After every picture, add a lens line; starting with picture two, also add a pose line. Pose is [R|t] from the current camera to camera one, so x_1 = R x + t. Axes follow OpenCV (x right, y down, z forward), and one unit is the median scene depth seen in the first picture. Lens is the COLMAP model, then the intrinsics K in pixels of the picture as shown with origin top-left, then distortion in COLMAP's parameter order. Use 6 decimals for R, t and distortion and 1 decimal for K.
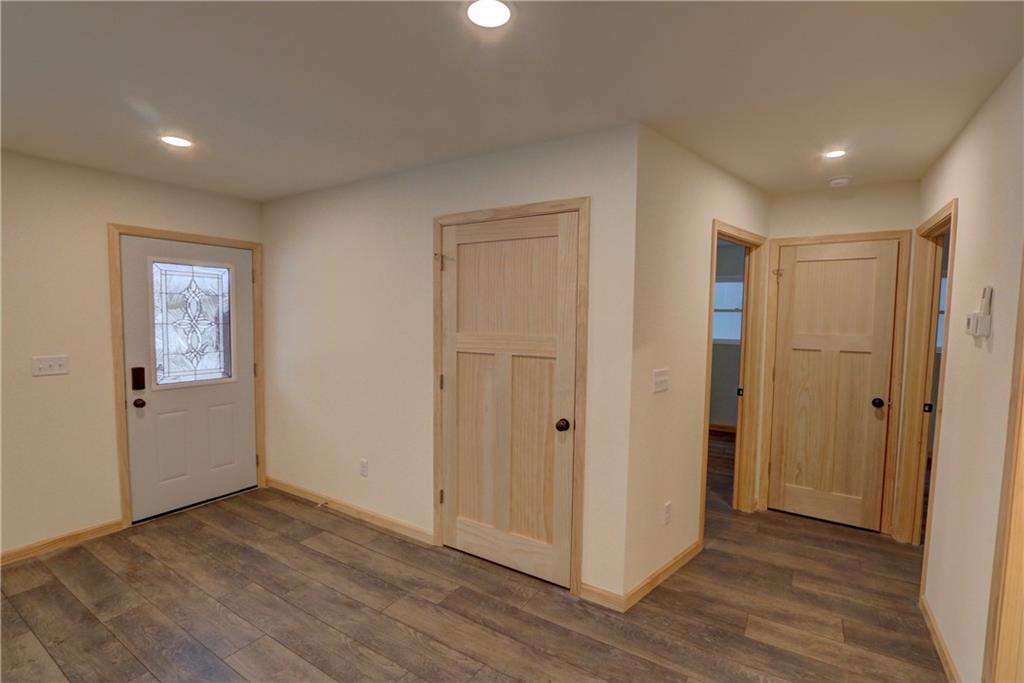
lens RADIAL K [[468.7, 0, 512.6], [0, 468.7, 347.1], [0, 0, 1]] dist [-0.017996, 0.001518]
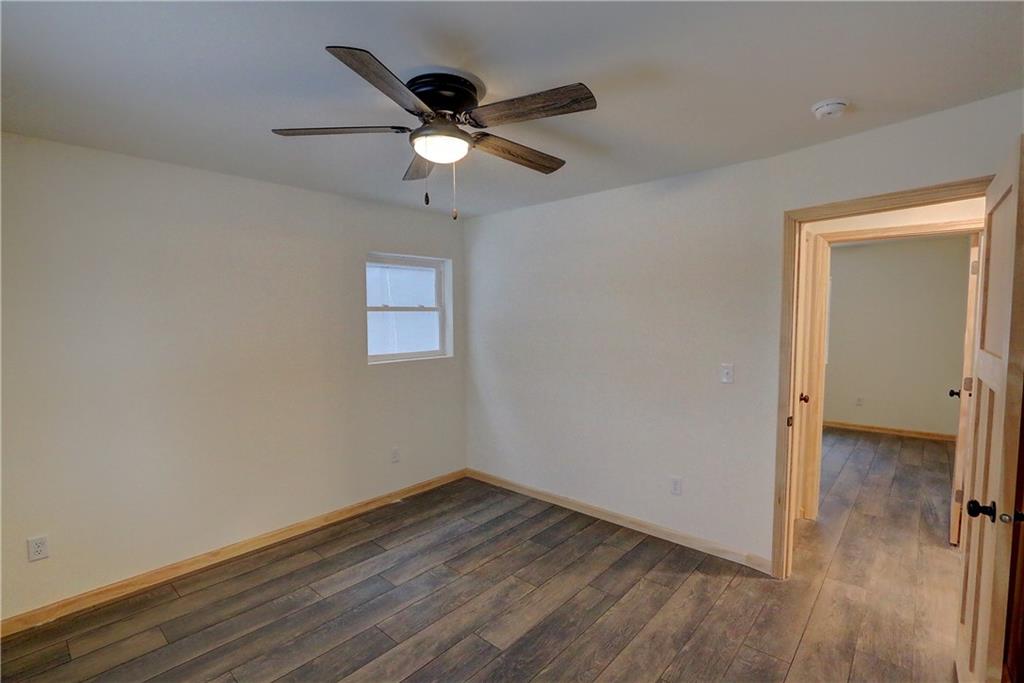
lens RADIAL K [[468.7, 0, 512.6], [0, 468.7, 347.1], [0, 0, 1]] dist [-0.017996, 0.001518]
pose [[0.169632, -0.080417, 0.982221, -0.349913], [0.077399, 0.994674, 0.068069, -0.122686], [-0.982463, 0.064476, 0.174953, 1.558177]]
